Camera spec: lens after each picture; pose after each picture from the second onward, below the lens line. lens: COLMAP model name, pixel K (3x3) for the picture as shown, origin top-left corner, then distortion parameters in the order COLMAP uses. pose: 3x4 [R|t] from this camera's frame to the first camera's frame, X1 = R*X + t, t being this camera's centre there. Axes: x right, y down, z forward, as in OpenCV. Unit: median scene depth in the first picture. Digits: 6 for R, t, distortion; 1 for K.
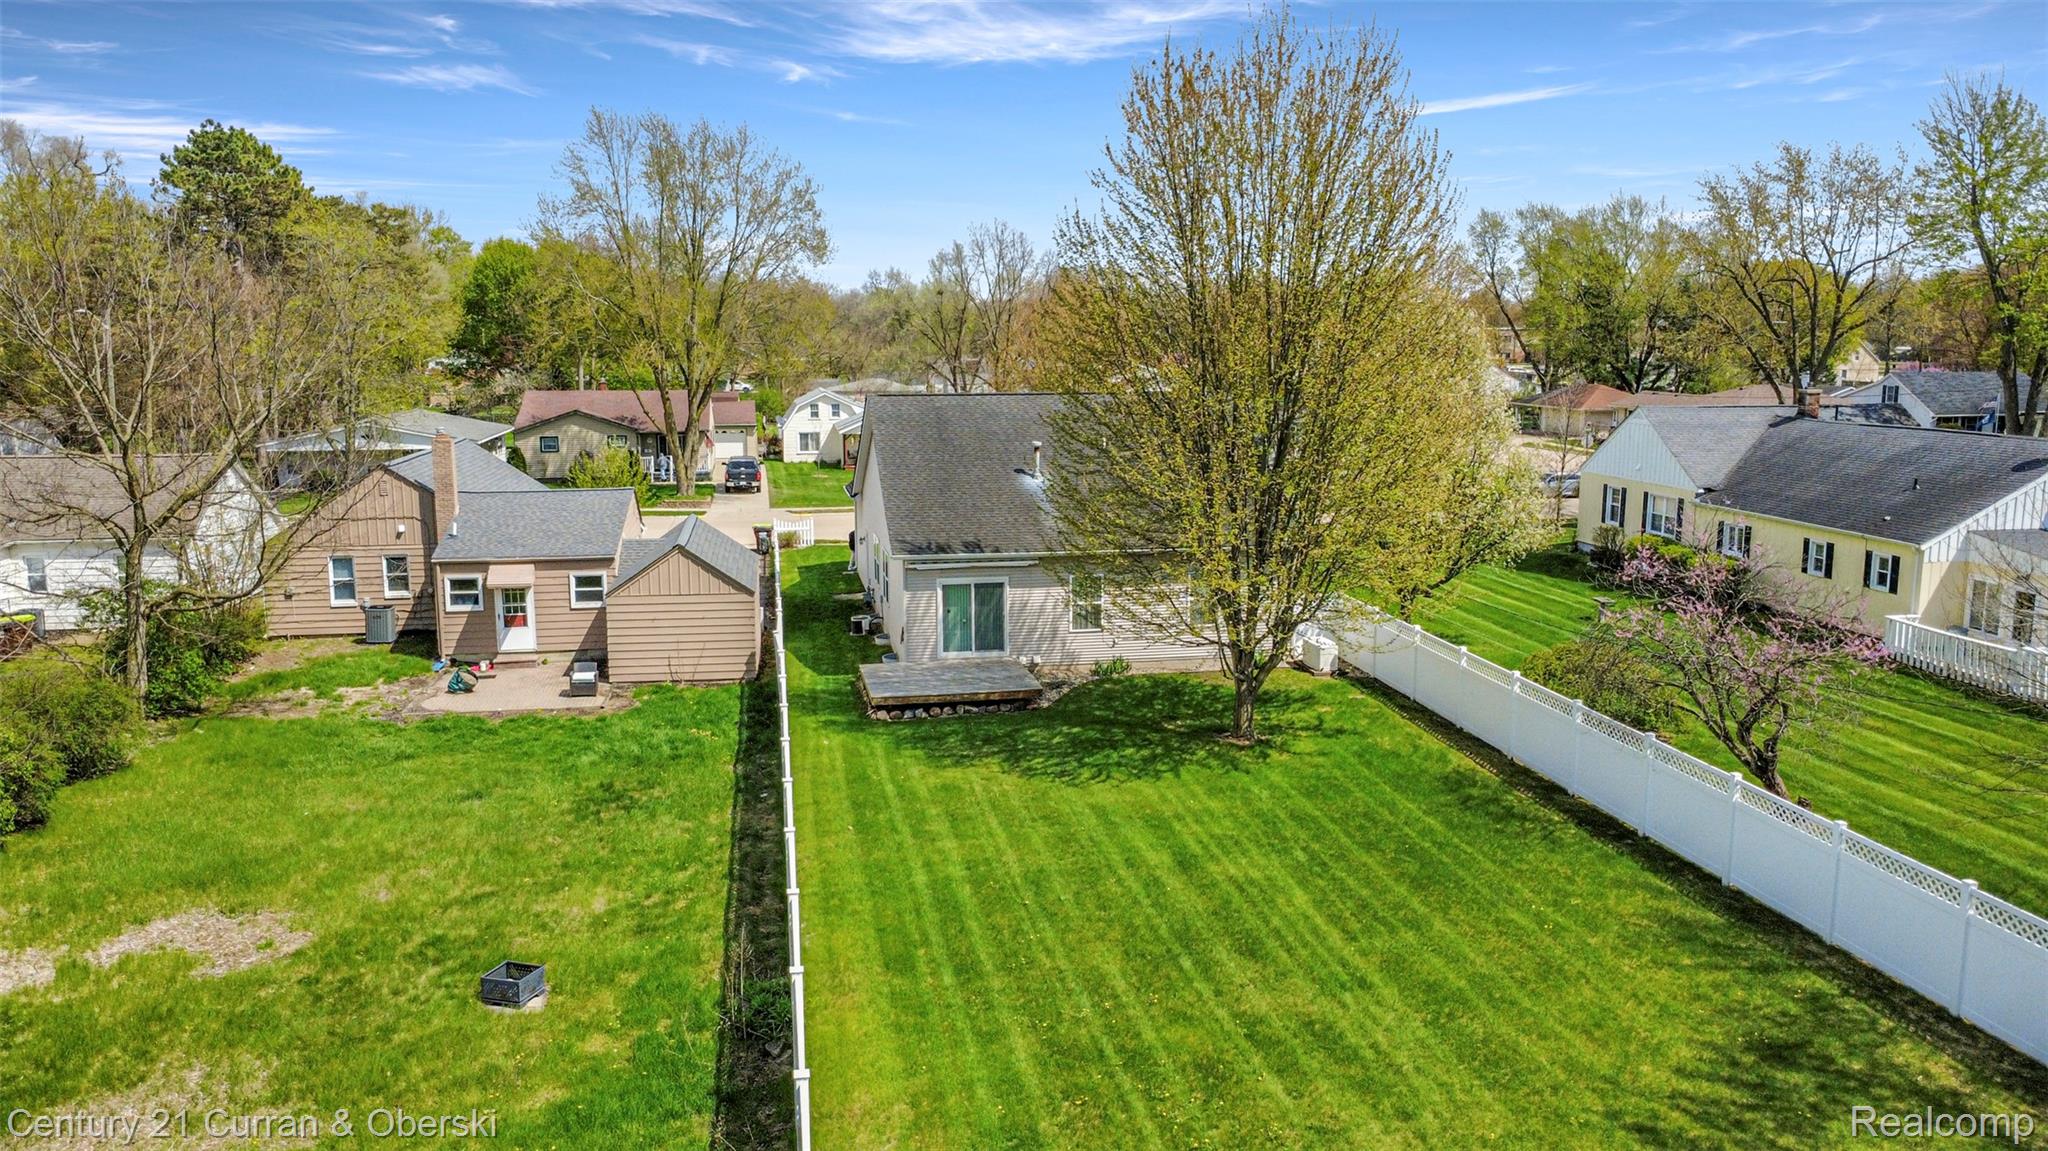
lens RADIAL K [[1500.7, 0, 1024.0], [0, 1500.7, 575.5], [0, 0, 1]] dist [0.000518, 0.001712]
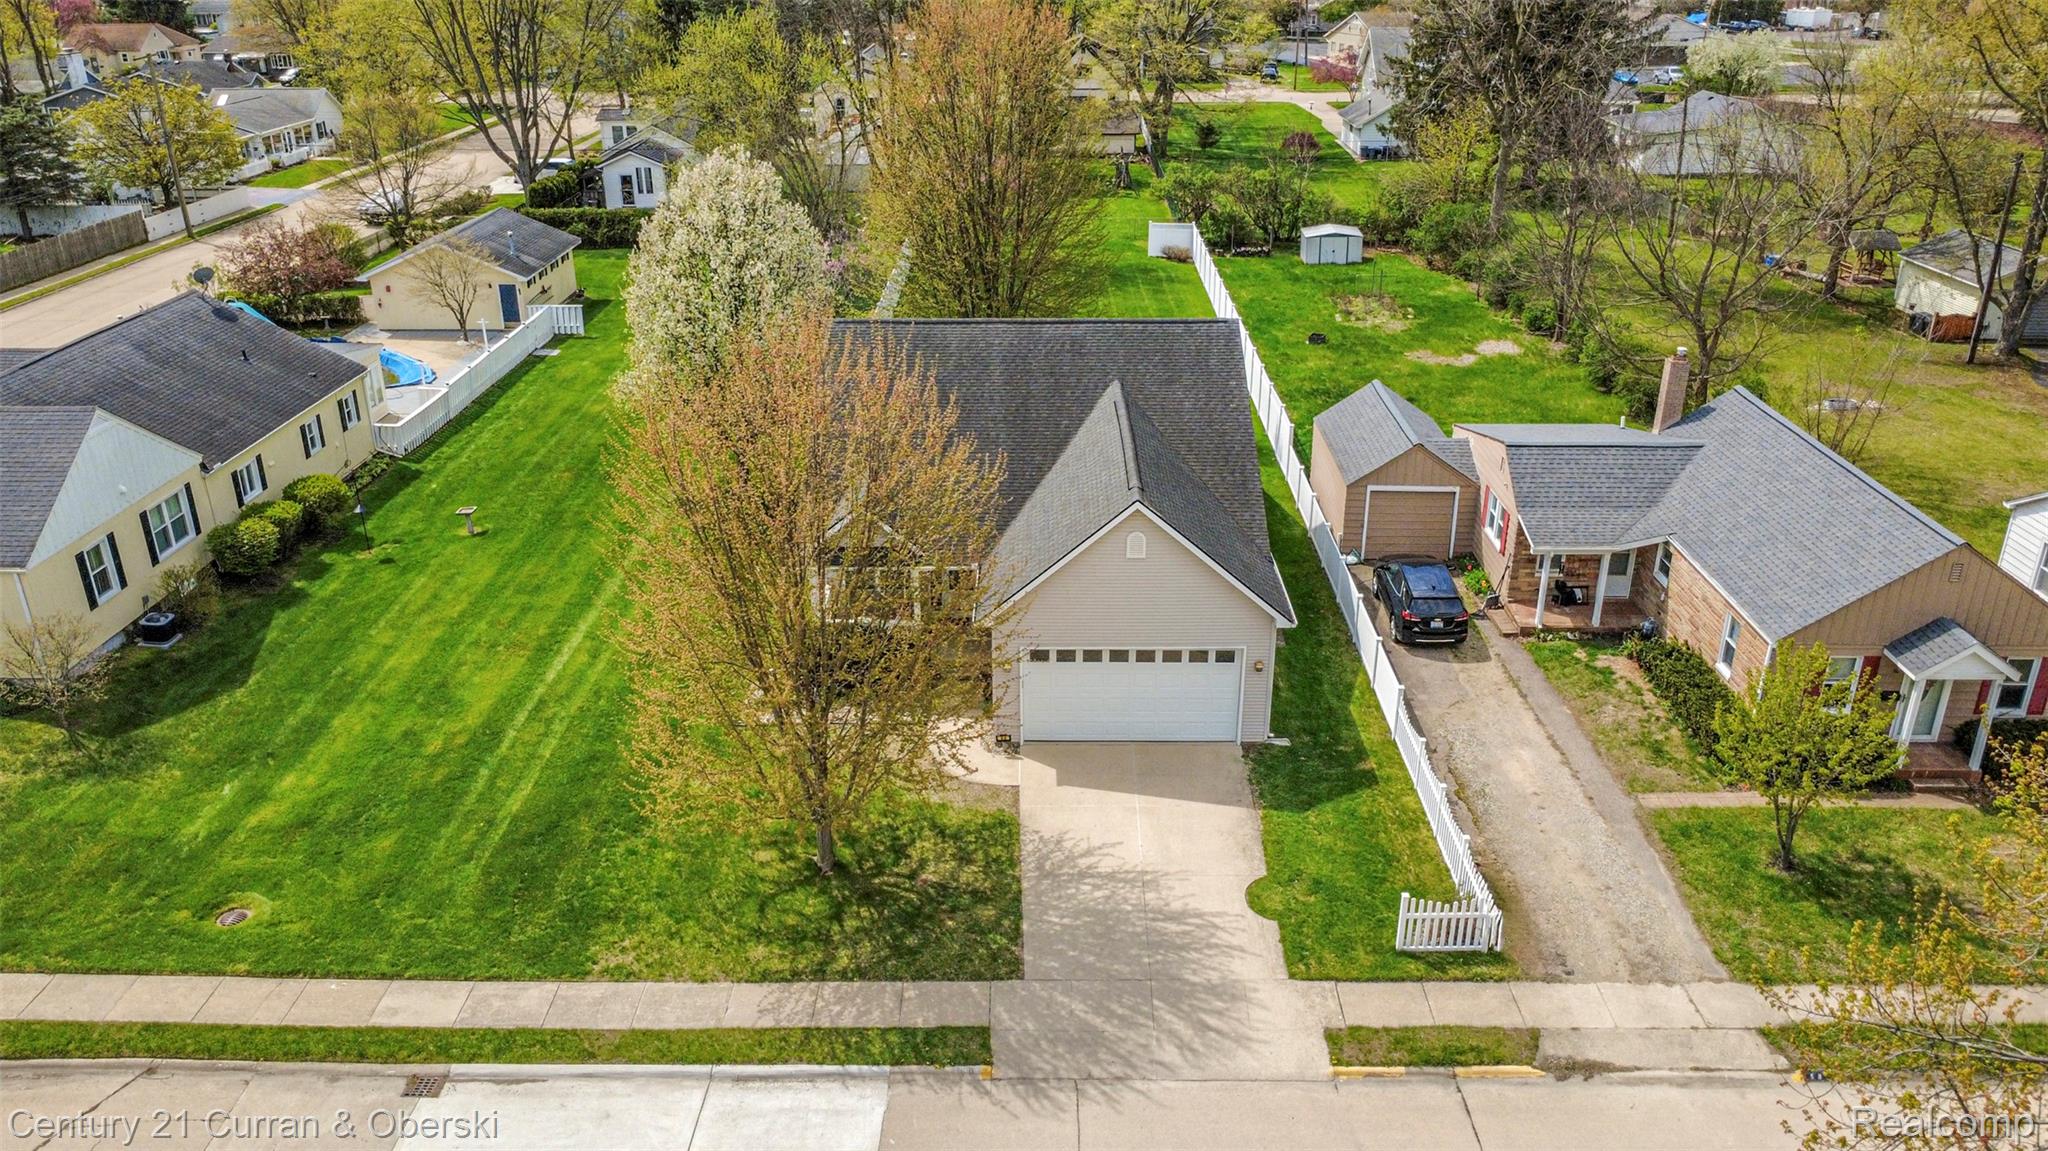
lens RADIAL K [[1500.7, 0, 1024.0], [0, 1500.7, 575.5], [0, 0, 1]] dist [0.000518, 0.001712]
pose [[-0.981887, -0.079697, 0.171890, -0.256447], [0.029598, 0.831572, 0.554628, -0.885638], [-0.187141, 0.549669, -0.814151, 3.235380]]
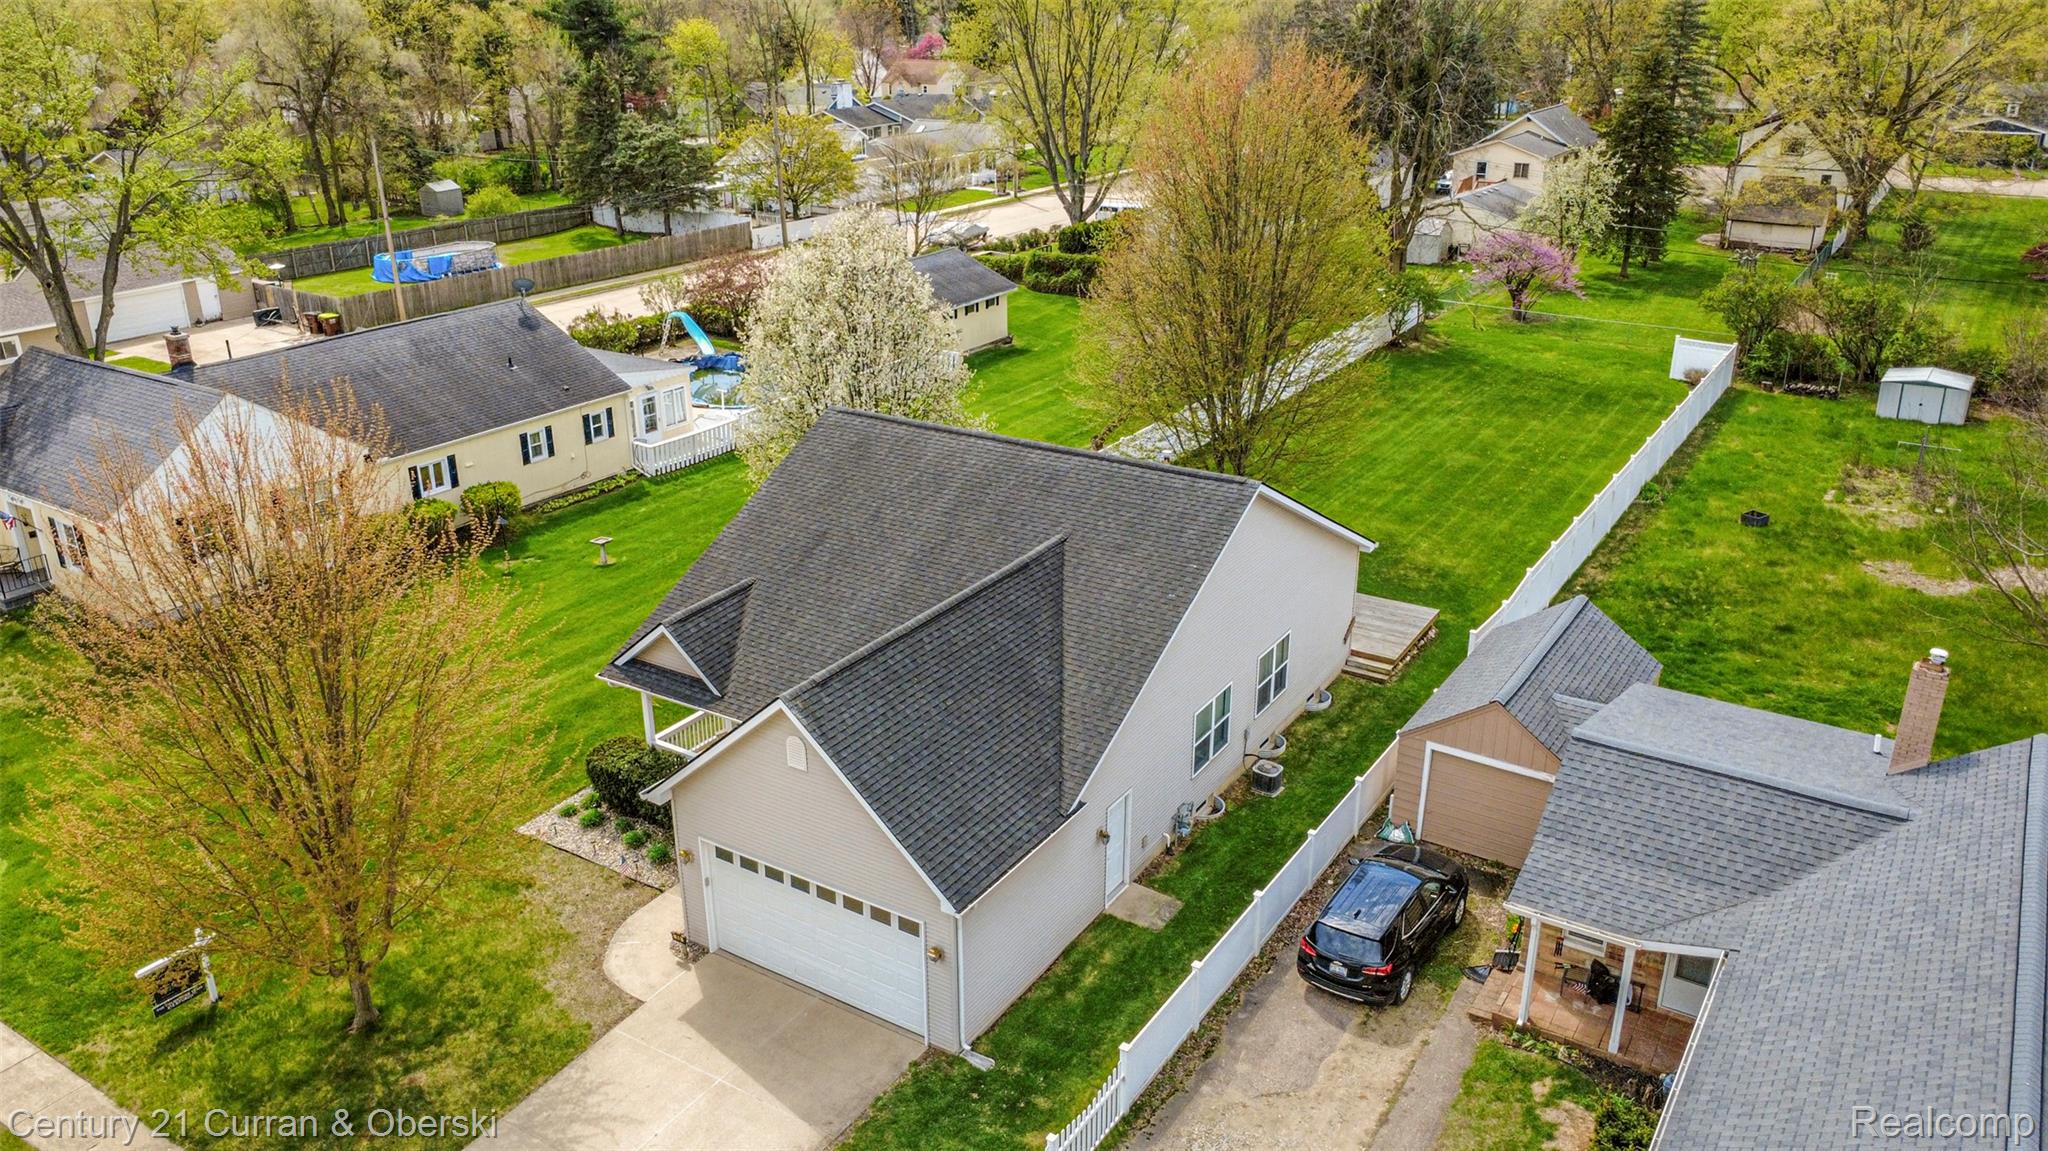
lens RADIAL K [[1500.7, 0, 1024.0], [0, 1500.7, 575.5], [0, 0, 1]] dist [0.000518, 0.001712]
pose [[-0.731325, -0.256481, 0.631966, -0.822329], [0.121405, 0.862844, 0.490674, -0.766706], [-0.671137, 0.435566, -0.599881, 2.617588]]
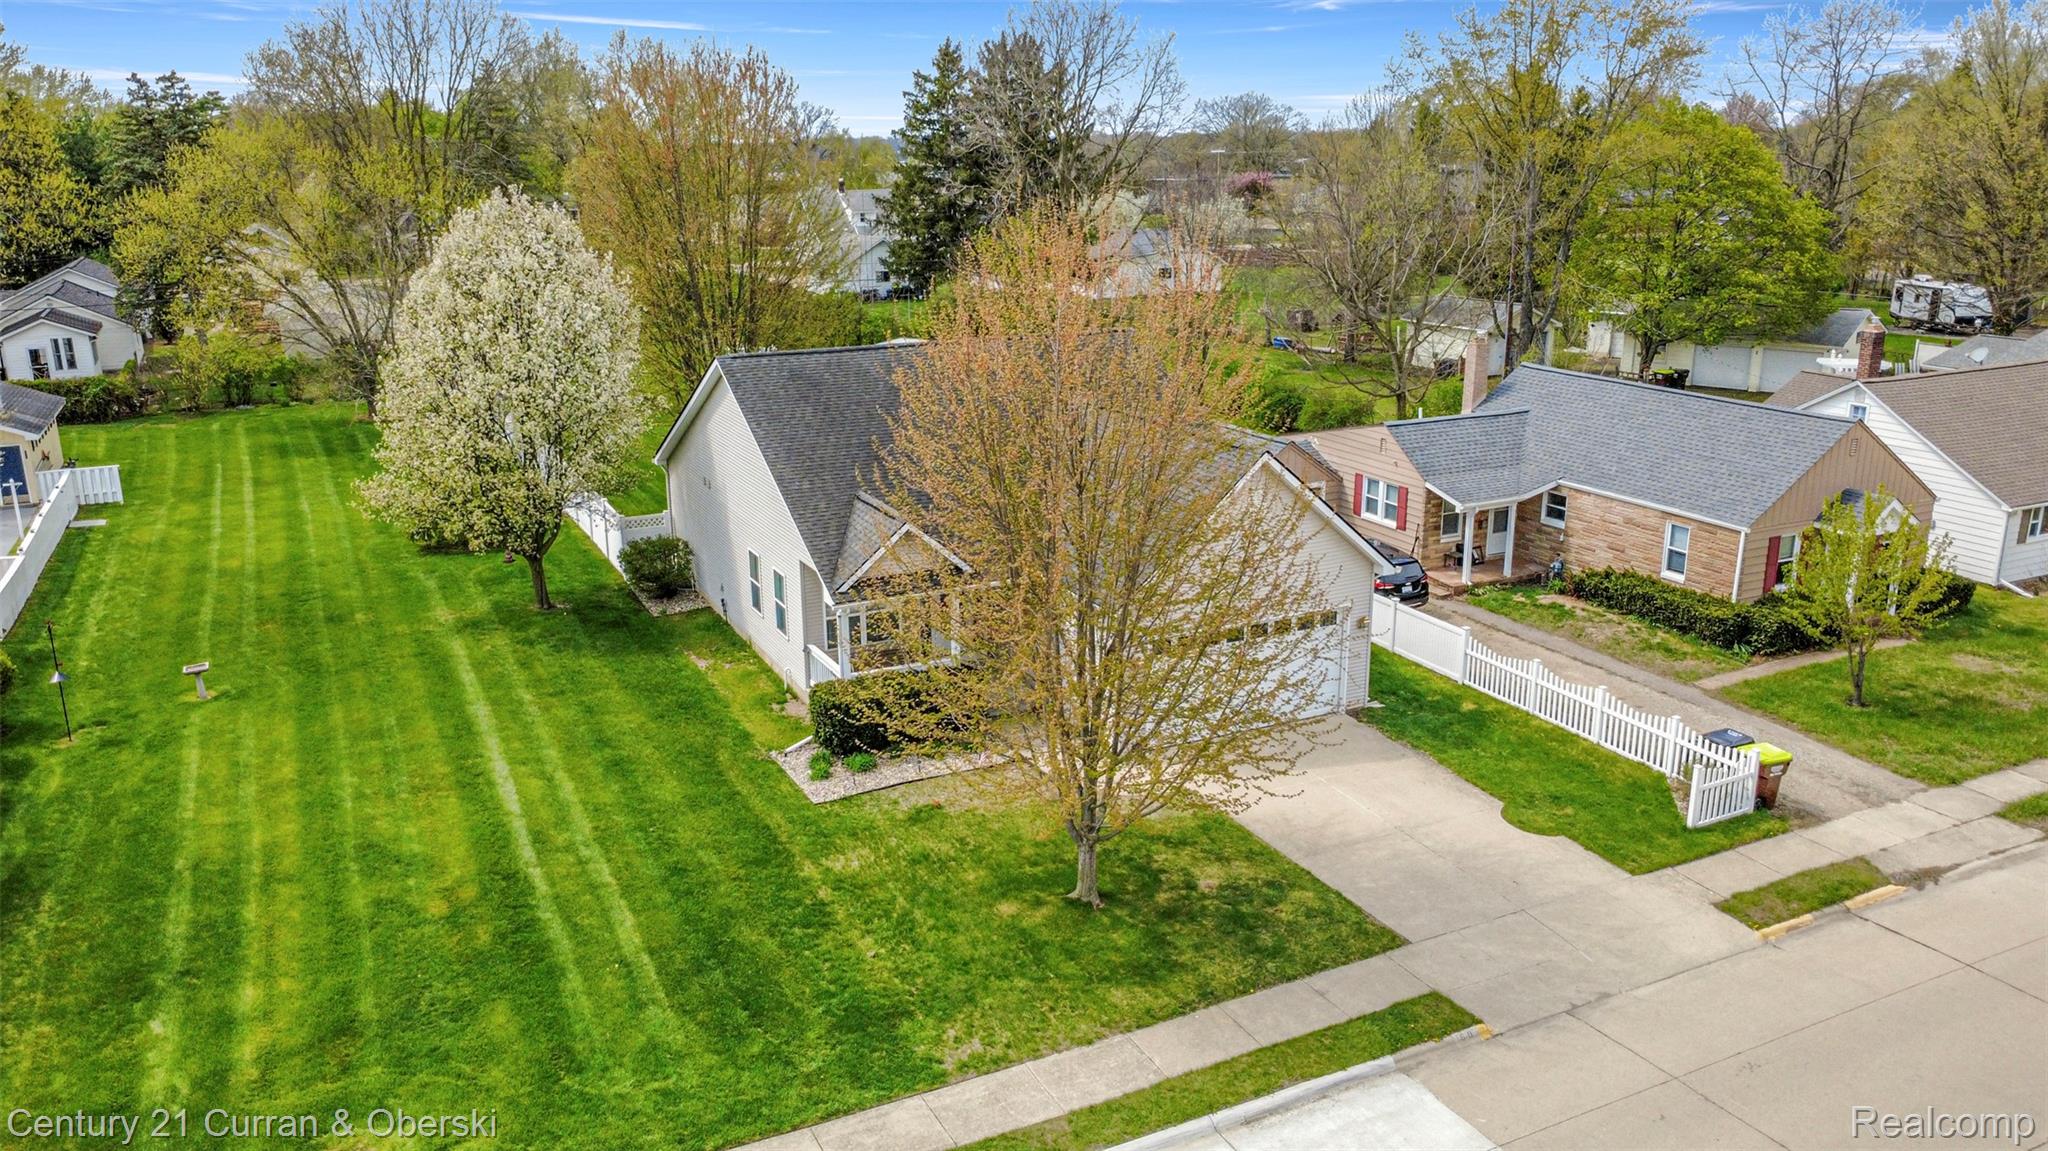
lens RADIAL K [[1500.7, 0, 1024.0], [0, 1500.7, 575.5], [0, 0, 1]] dist [0.000518, 0.001712]
pose [[-0.961408, 0.075617, -0.264532, 0.356348], [-0.047373, 0.901630, 0.429905, -0.654193], [0.271019, 0.425846, -0.863252, 3.168504]]
